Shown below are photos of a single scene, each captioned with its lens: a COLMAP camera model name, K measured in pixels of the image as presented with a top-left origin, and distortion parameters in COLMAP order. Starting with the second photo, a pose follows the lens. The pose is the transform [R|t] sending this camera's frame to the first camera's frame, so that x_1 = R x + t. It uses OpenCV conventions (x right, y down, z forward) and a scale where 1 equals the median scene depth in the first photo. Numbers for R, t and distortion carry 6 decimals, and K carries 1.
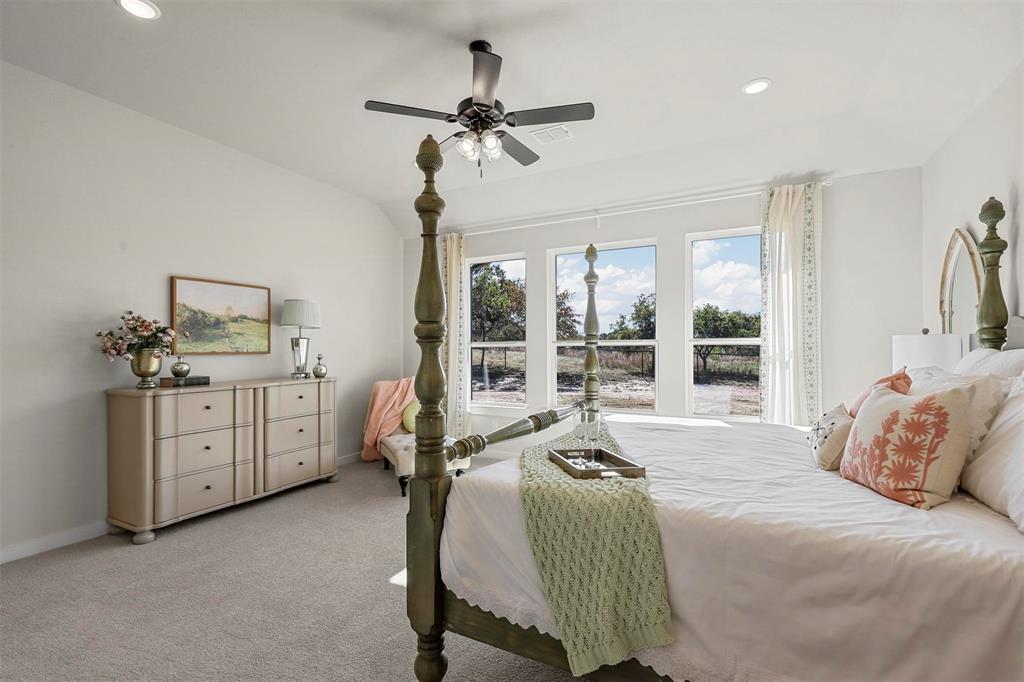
lens RADIAL K [[469.0, 0, 512.0], [0, 469.0, 341.0], [0, 0, 1]] dist [0.001998, 0.000738]
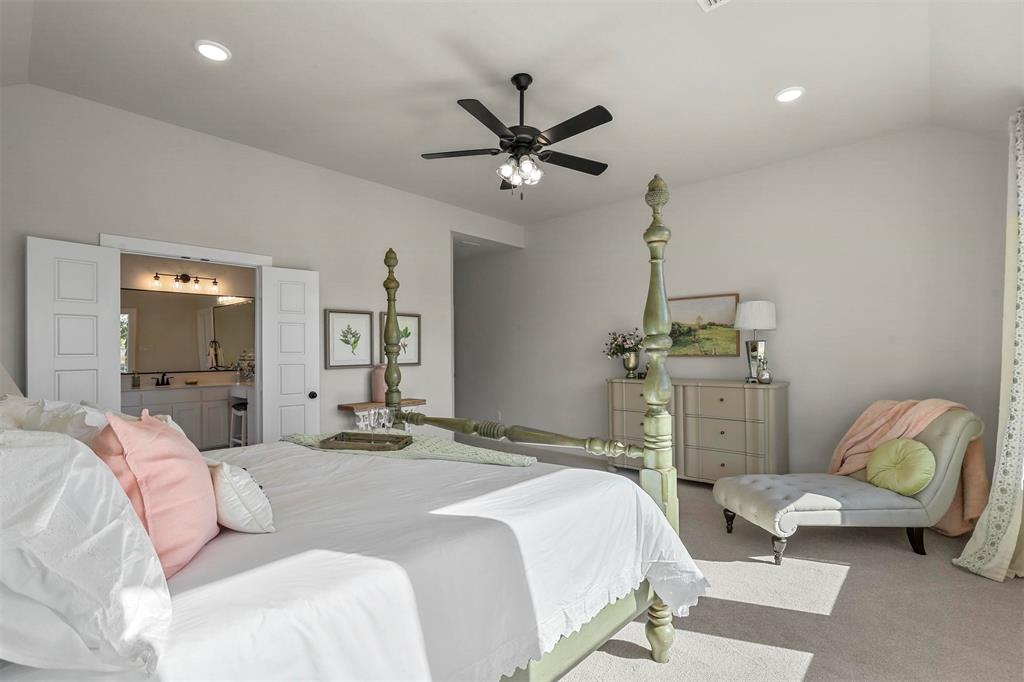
lens RADIAL K [[473.9, 0, 515.2], [0, 473.9, 350.0], [0, 0, 1]] dist [0.001975, 0.000376]
pose [[-0.279386, 0.003178, -0.960174, 0.697010], [0.022898, 0.999732, -0.003354, 0.004840], [0.959906, -0.022924, -0.279384, 0.904080]]
